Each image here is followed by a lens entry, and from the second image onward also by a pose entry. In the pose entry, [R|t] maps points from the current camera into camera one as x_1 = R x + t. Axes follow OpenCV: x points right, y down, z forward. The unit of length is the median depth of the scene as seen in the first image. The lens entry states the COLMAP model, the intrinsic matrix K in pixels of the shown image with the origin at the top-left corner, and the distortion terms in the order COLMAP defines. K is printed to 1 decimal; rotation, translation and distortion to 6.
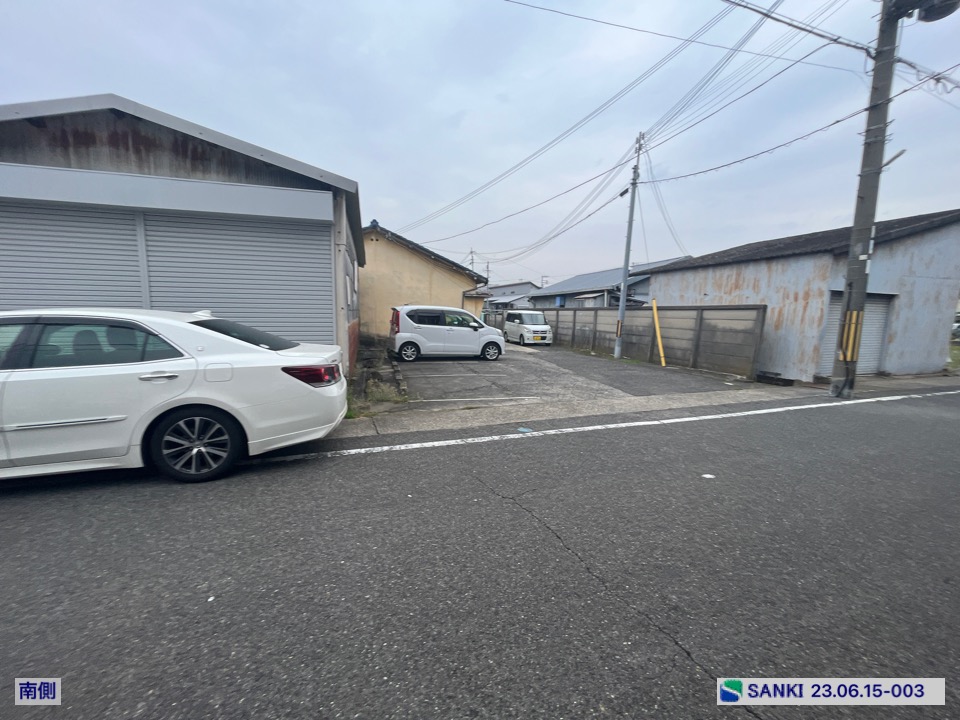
lens RADIAL K [[381.7, 0, 482.5], [0, 381.7, 362.0], [0, 0, 1]] dist [-0.002662, -0.000494]
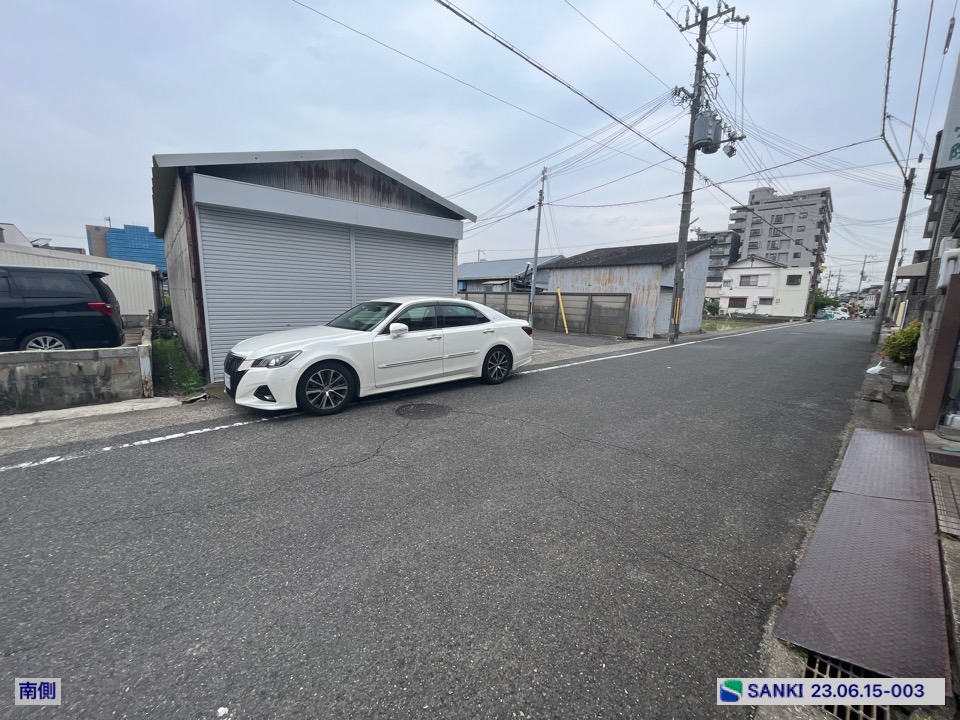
lens RADIAL K [[381.7, 0, 480.6], [0, 381.7, 359.7], [0, 0, 1]] dist [-0.002662, -0.000494]
pose [[0.911716, -0.059936, 0.406426, -0.540465], [0.042254, 0.997734, 0.052351, 0.025593], [-0.408643, -0.030556, 0.912183, -0.264974]]
